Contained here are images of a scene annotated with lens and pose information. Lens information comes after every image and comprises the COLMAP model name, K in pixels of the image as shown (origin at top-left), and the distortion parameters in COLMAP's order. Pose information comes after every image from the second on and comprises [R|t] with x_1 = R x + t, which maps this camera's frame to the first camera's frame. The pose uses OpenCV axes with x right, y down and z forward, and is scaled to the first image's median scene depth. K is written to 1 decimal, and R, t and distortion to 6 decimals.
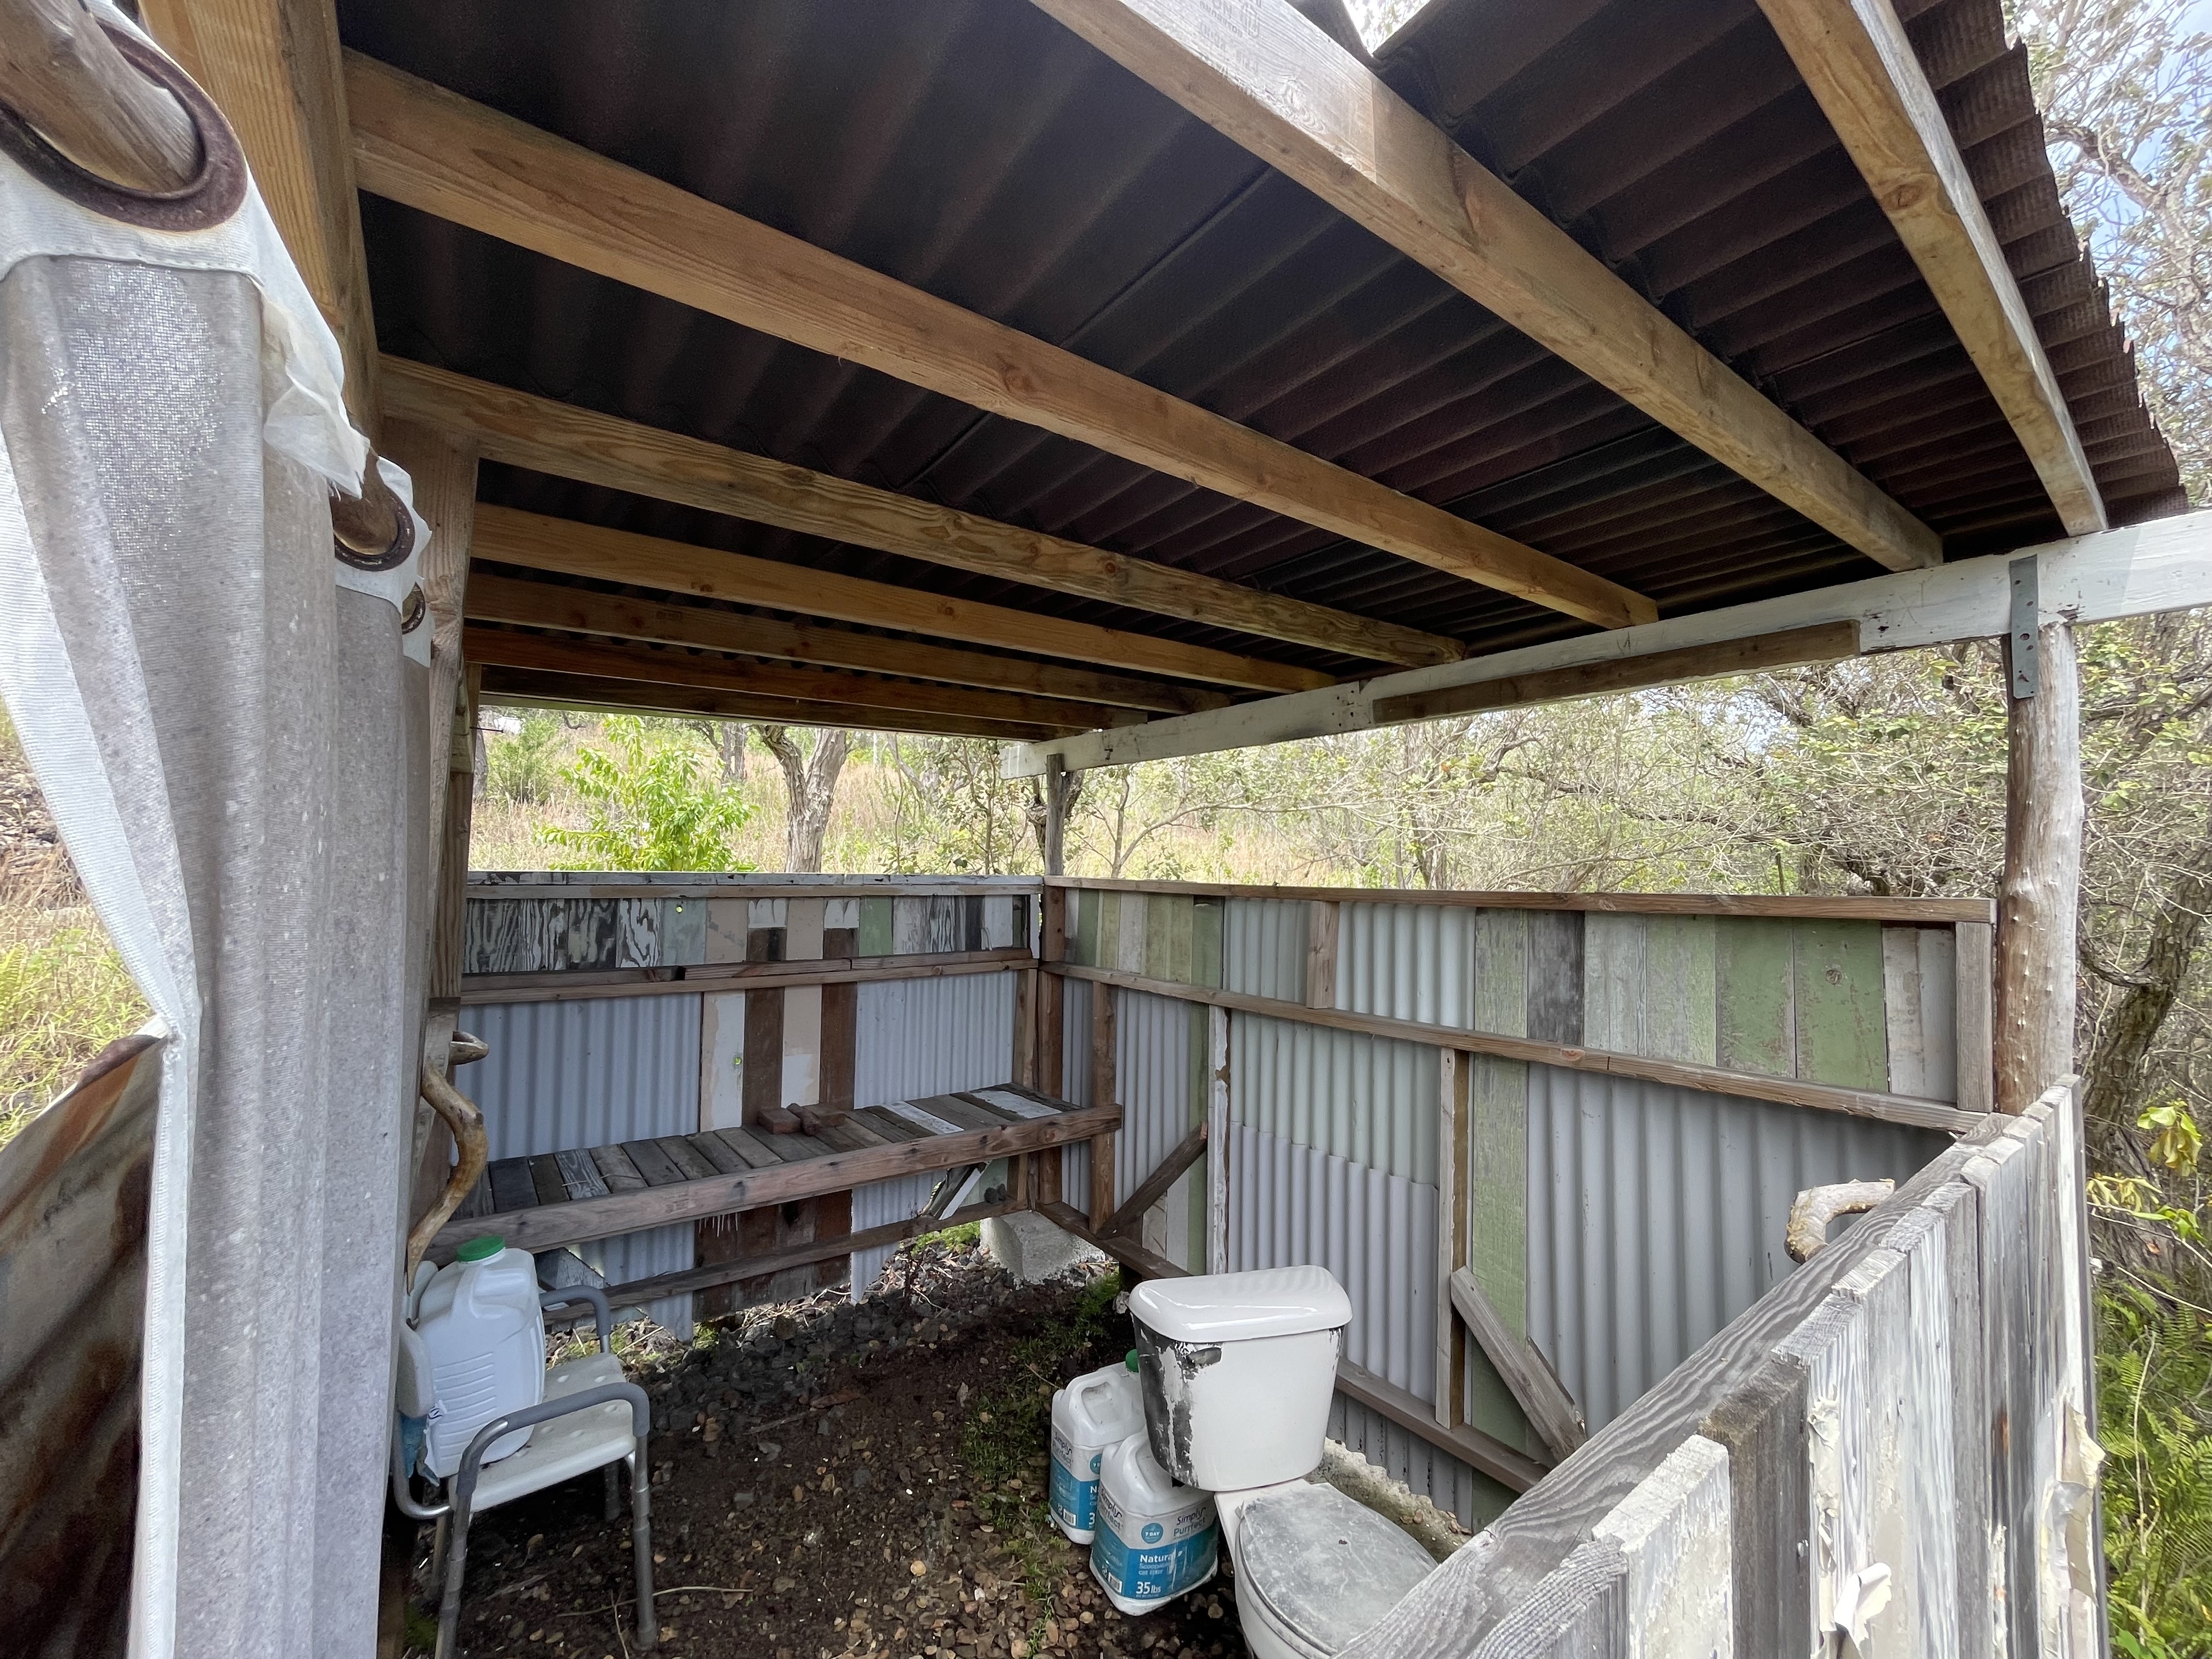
lens RADIAL K [[910.2, 0, 1097.3], [0, 910.2, 820.3], [0, 0, 1]] dist [0.009533, -0.000616]
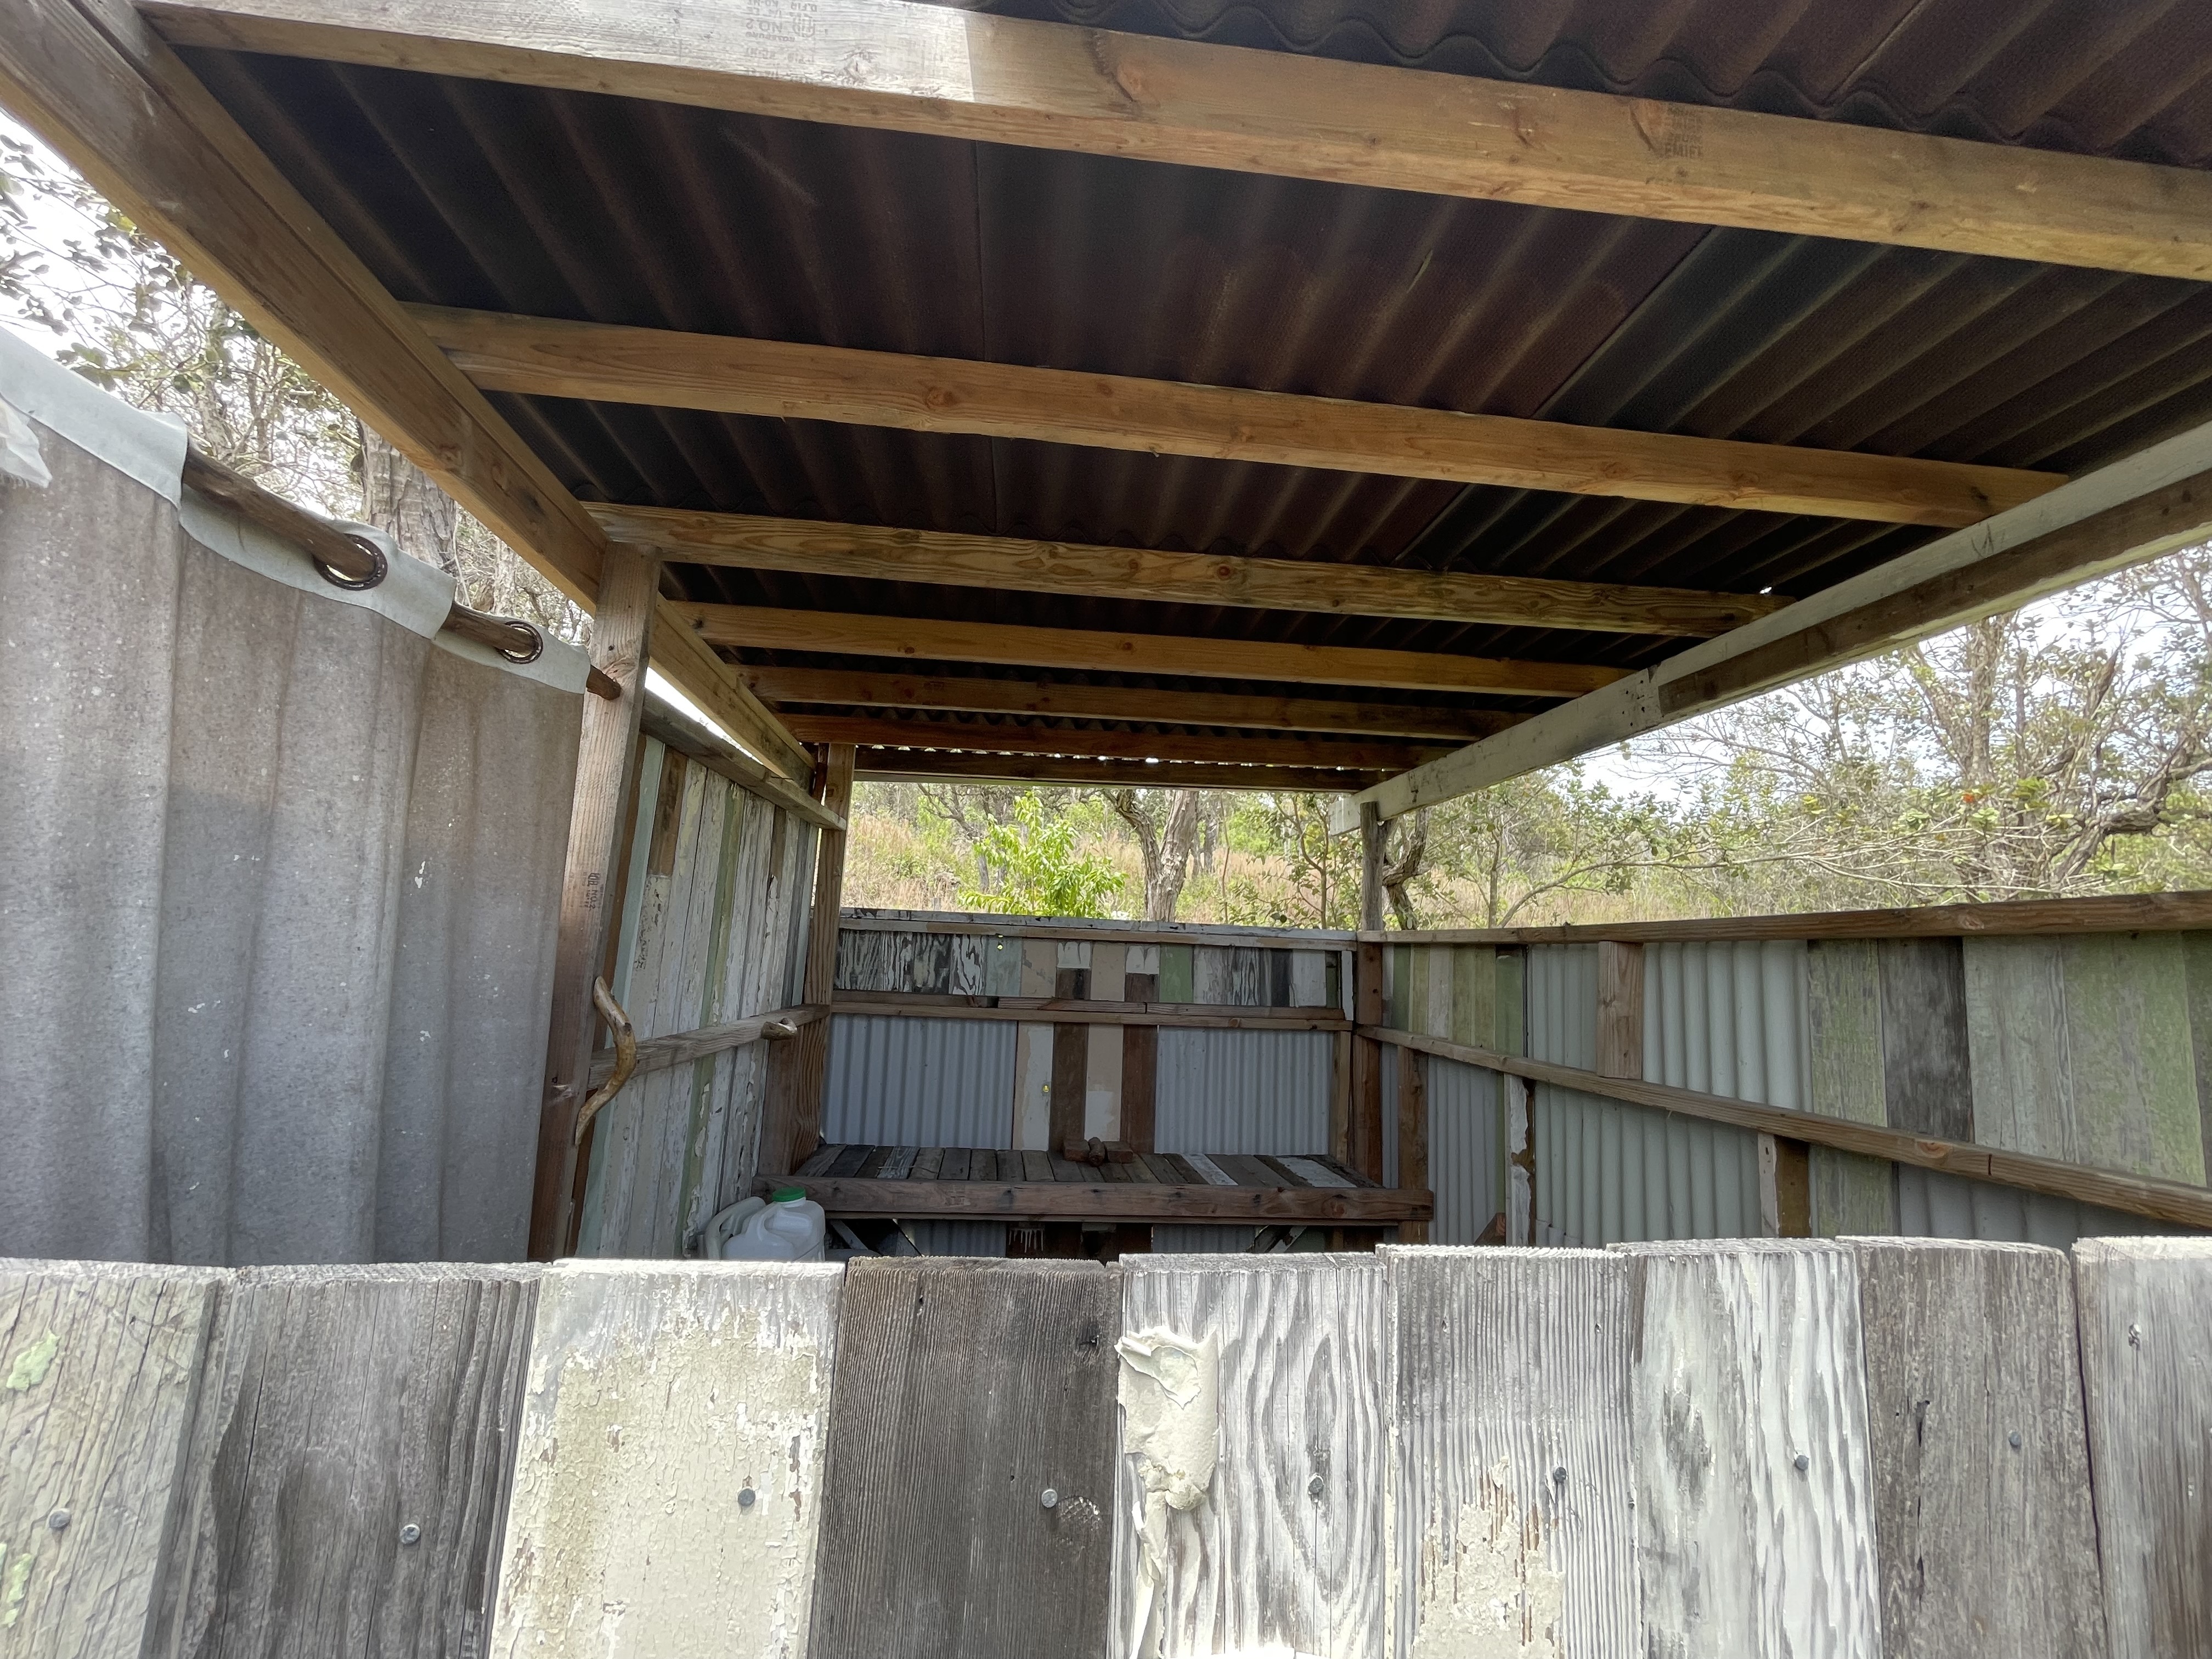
lens RADIAL K [[910.2, 0, 1097.3], [0, 910.2, 820.3], [0, 0, 1]] dist [0.009533, -0.000616]
pose [[0.860522, -0.053465, -0.506600, 0.257955], [-0.003169, 0.993896, -0.110274, 0.069736], [0.509403, 0.096499, 0.855100, 0.068550]]
